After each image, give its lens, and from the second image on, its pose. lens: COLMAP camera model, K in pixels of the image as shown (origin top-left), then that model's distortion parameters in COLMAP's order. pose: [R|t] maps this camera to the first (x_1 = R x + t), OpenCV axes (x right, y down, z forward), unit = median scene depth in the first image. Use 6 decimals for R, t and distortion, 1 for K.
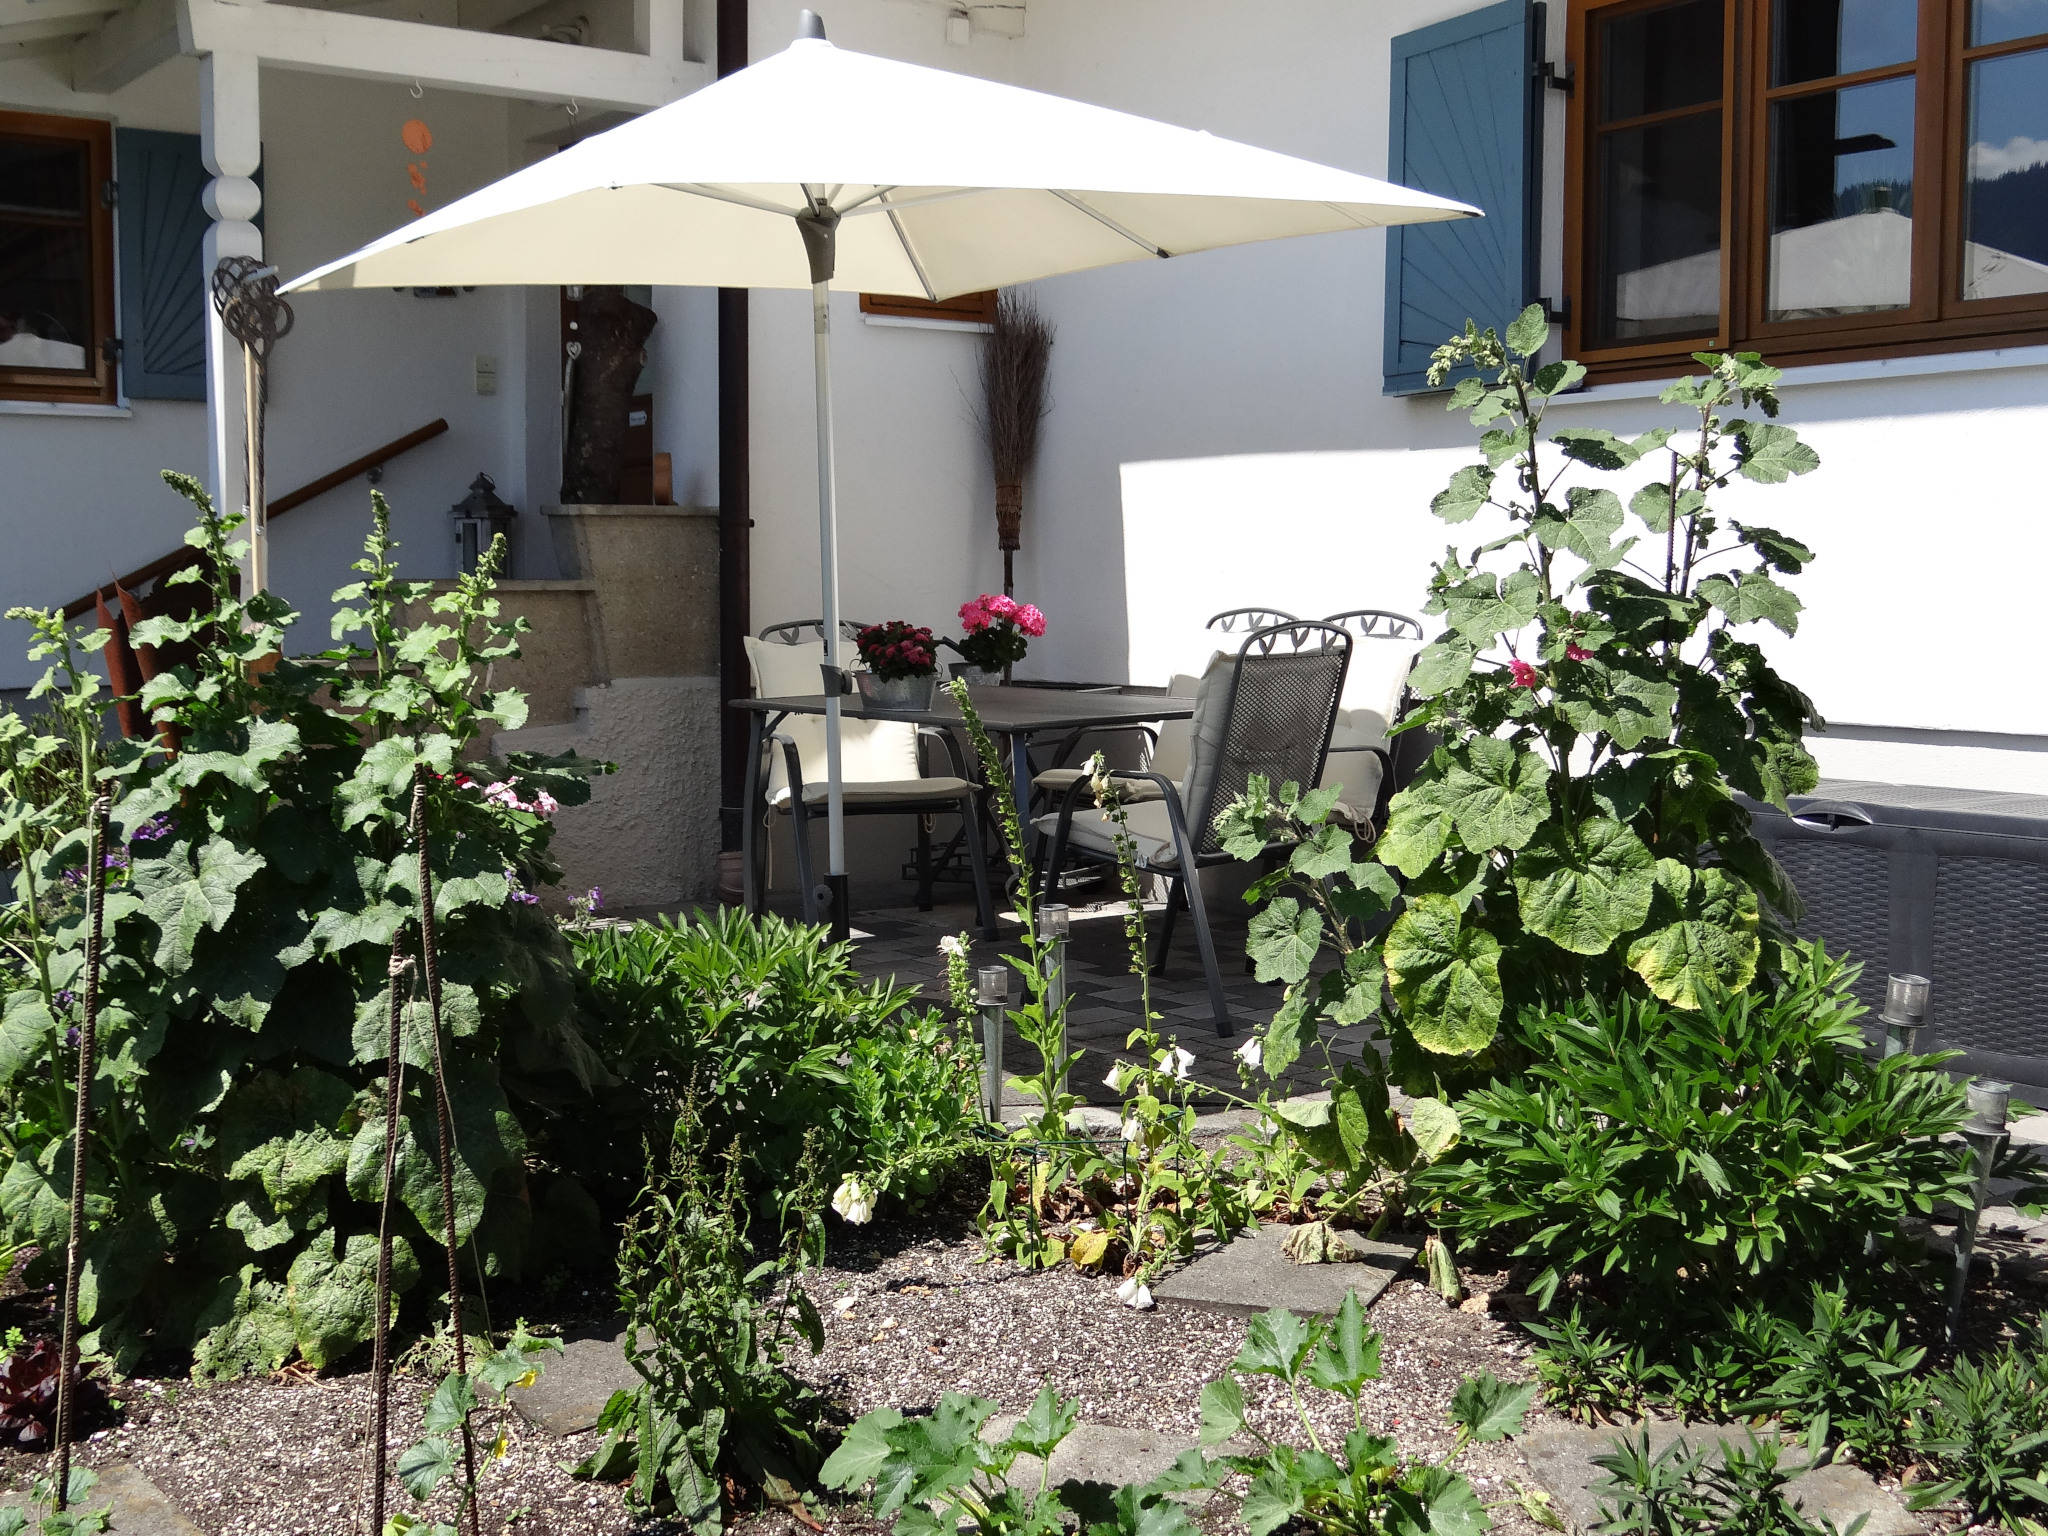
lens RADIAL K [[2441.1, 0, 1024.0], [0, 2441.1, 768.0], [0, 0, 1]] dist [0.010747, -0.015958]
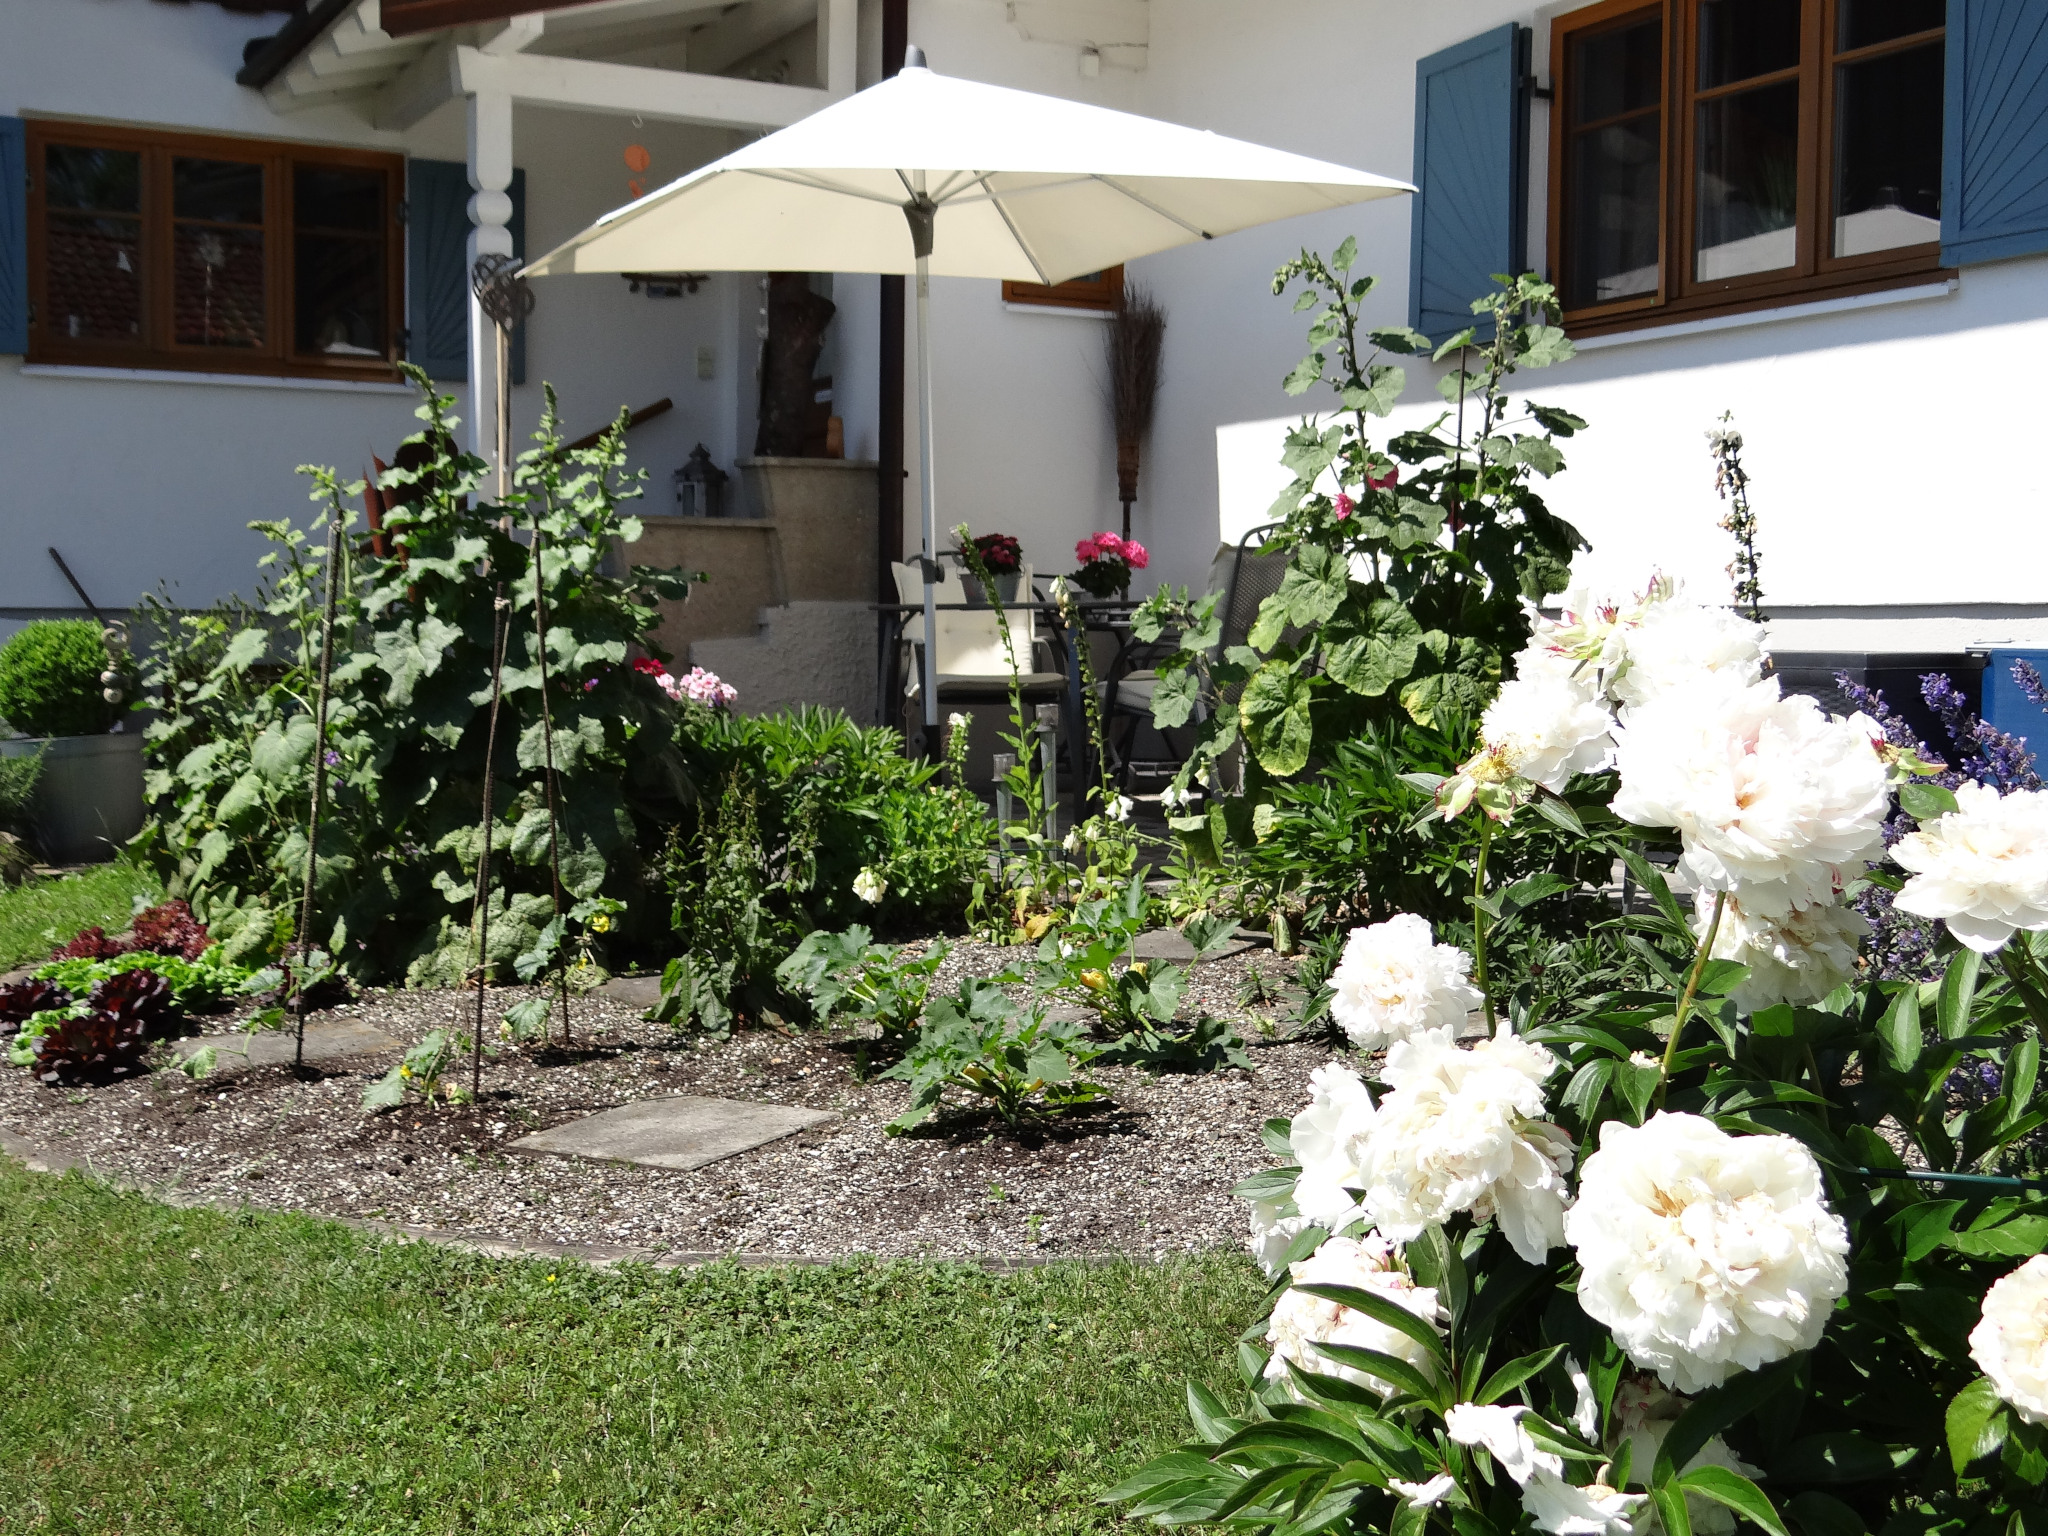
lens RADIAL K [[2442.8, 0, 1024.0], [0, 2442.8, 768.0], [0, 0, 1]] dist [0.009179, 0.024648]
pose [[0.992704, 0.012521, -0.119924, 0.190192], [-0.015084, 0.999676, -0.020488, 0.140864], [0.119629, 0.022148, 0.992572, -0.386555]]
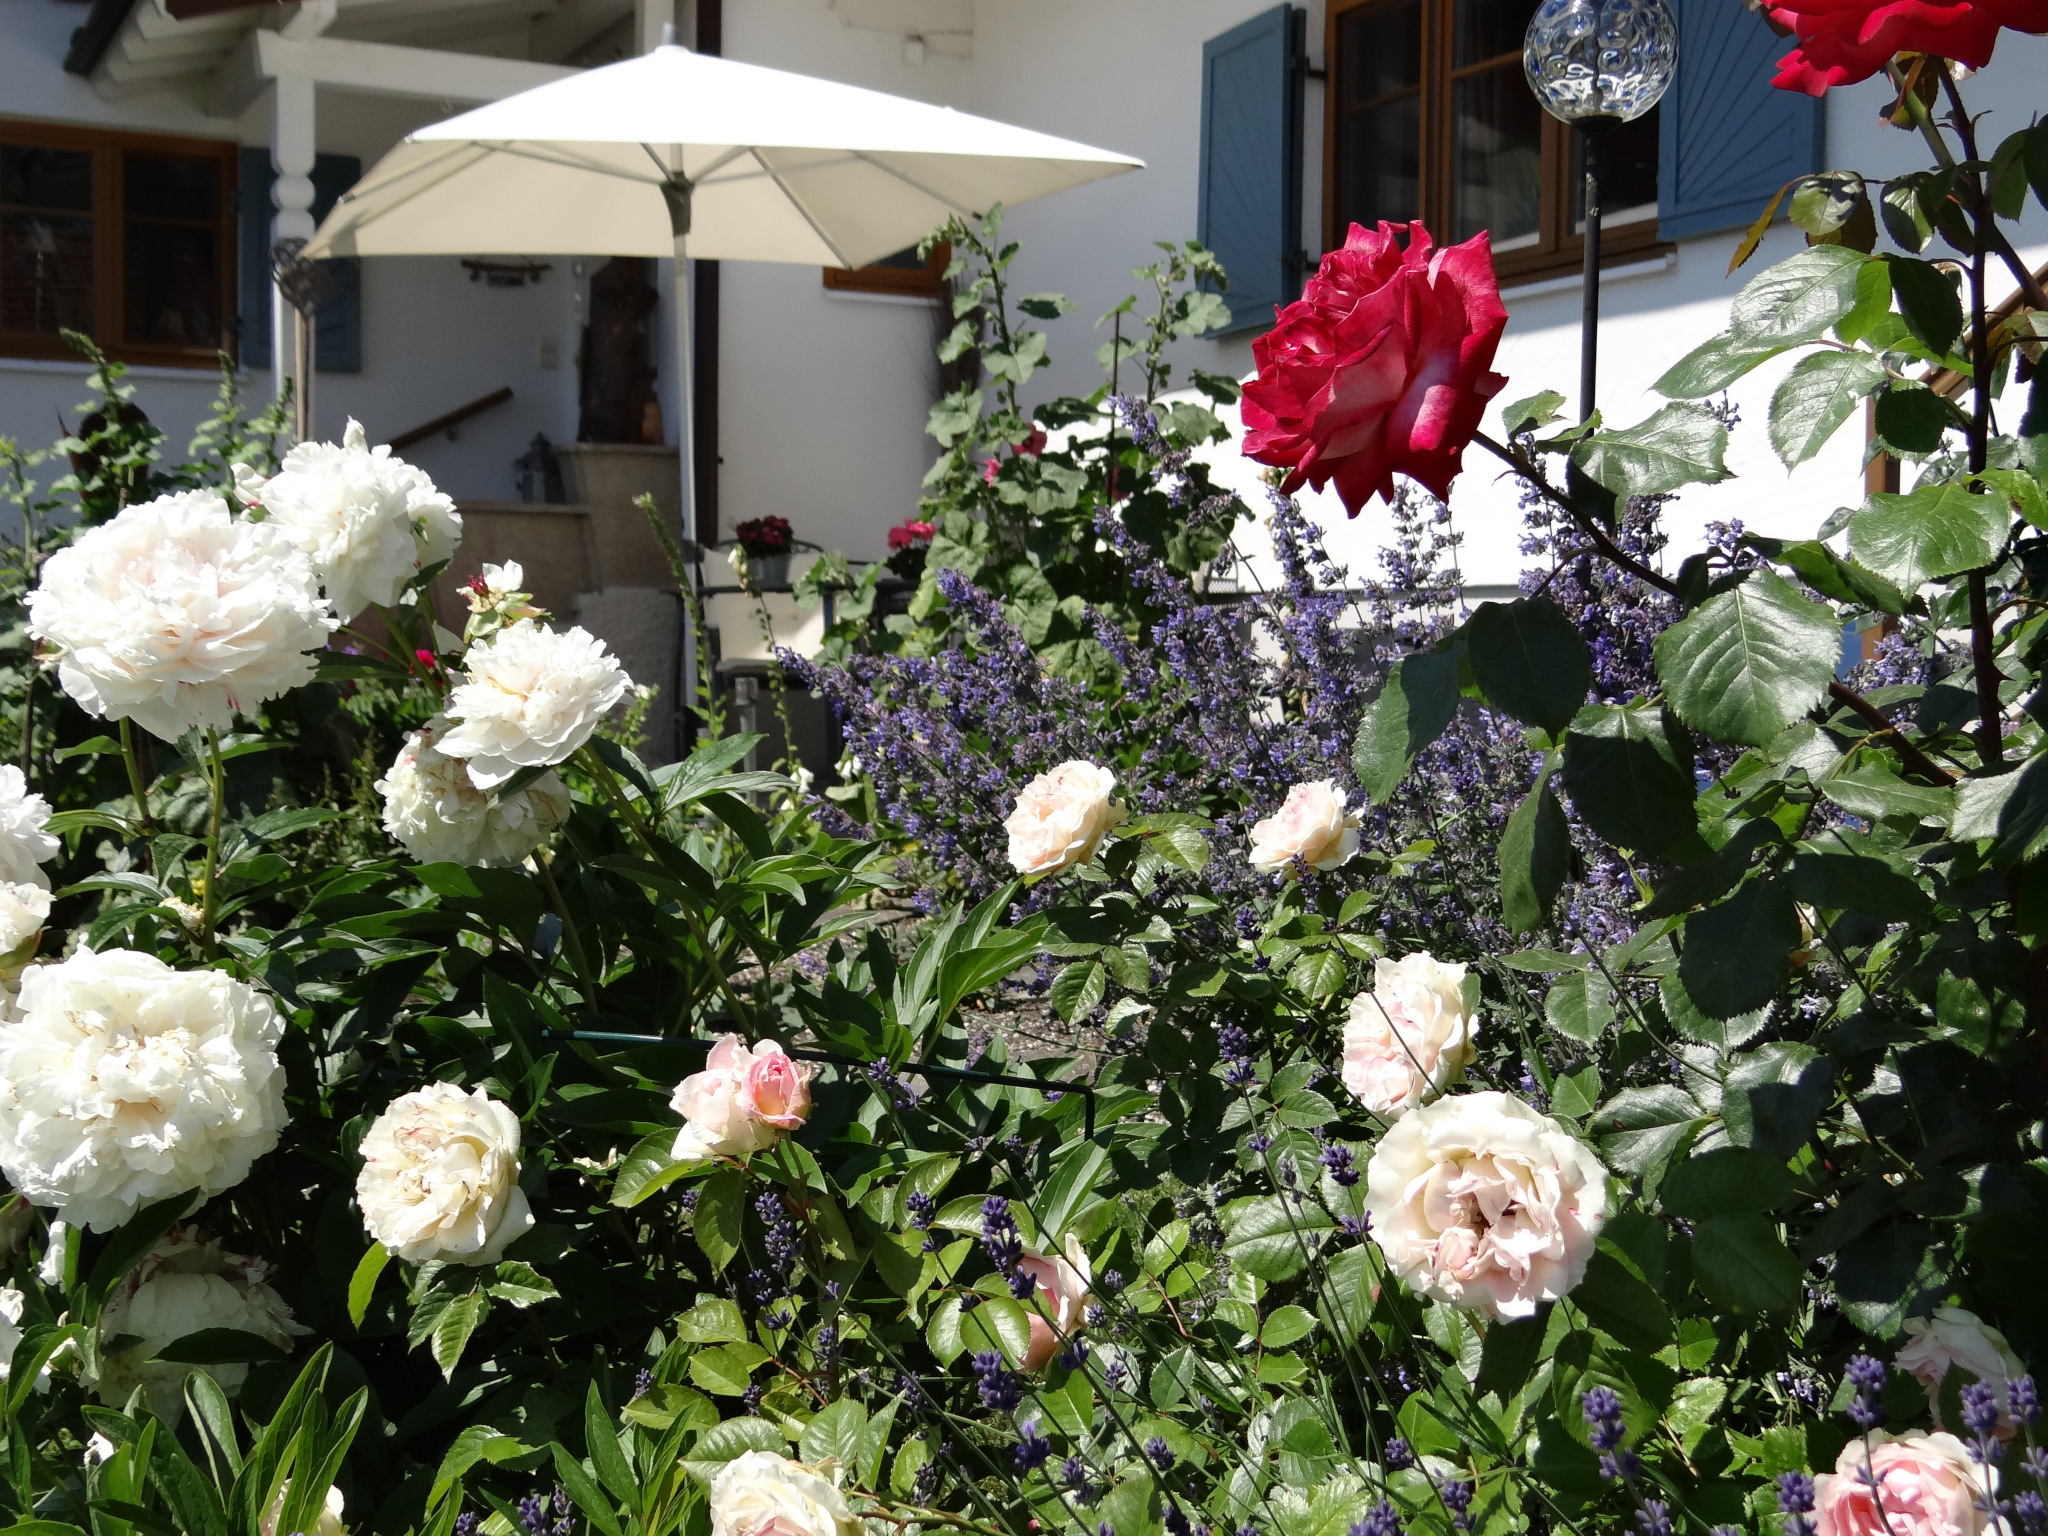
lens RADIAL K [[2441.1, 0, 1024.0], [0, 2441.1, 768.0], [0, 0, 1]] dist [0.010747, -0.015958]
pose [[0.991628, 0.013834, -0.128385, 0.395431], [-0.017150, 0.999546, -0.024757, 0.161108], [0.127984, 0.026752, 0.991415, -0.351680]]
